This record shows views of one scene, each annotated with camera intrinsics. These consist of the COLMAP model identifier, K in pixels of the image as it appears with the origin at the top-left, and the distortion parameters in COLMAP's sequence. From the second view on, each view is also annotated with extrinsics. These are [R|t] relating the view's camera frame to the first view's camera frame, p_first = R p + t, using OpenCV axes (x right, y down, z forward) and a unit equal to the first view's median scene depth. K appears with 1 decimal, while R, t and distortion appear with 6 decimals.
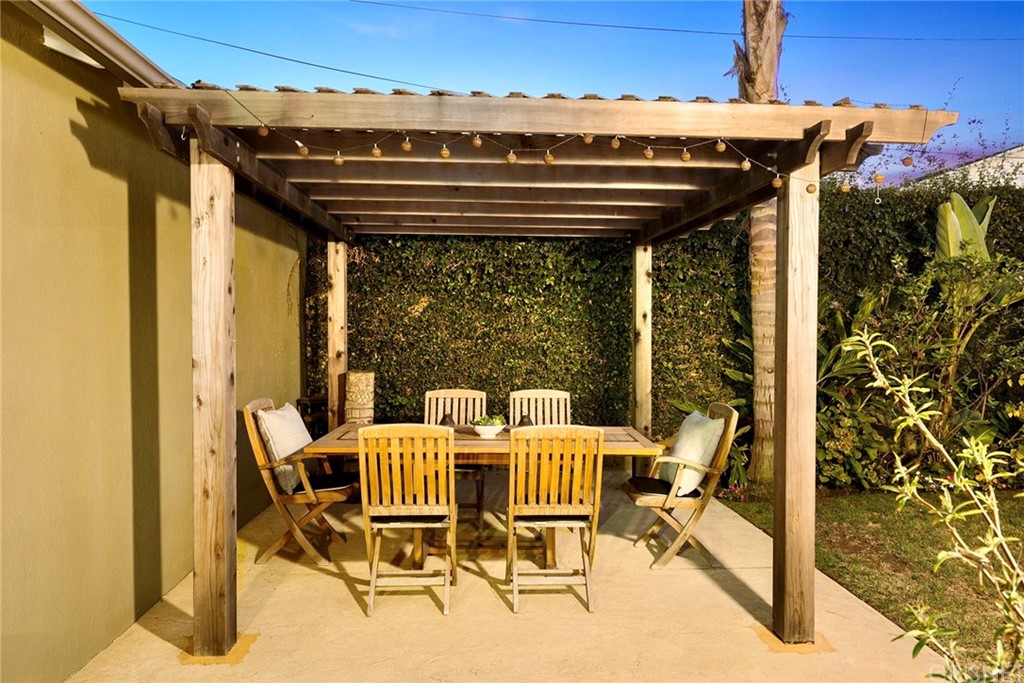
lens RADIAL K [[704.0, 0, 512.0], [0, 704.0, 341.5], [0, 0, 1]] dist [-0.003812, -0.000668]
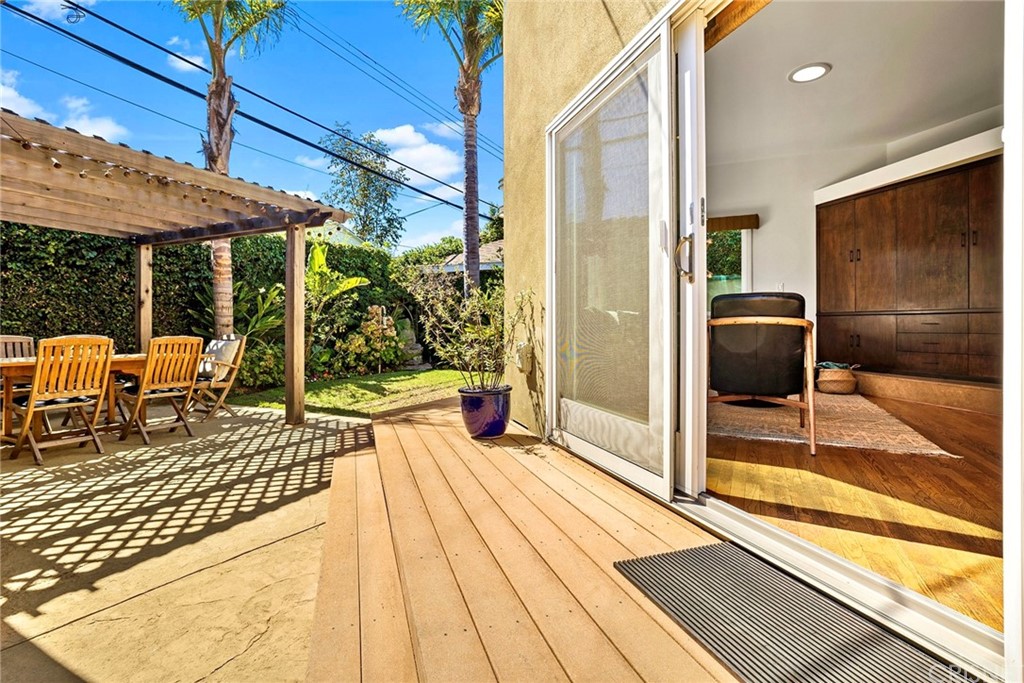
lens RADIAL K [[466.3, 0, 509.9], [0, 466.3, 326.0], [0, 0, 1]] dist [0.002074, 0.000962]
pose [[0.488909, -0.010123, 0.872276, -0.320531], [0.026438, 0.999645, -0.003217, 0.065503], [-0.871934, 0.024634, 0.489003, -0.204682]]
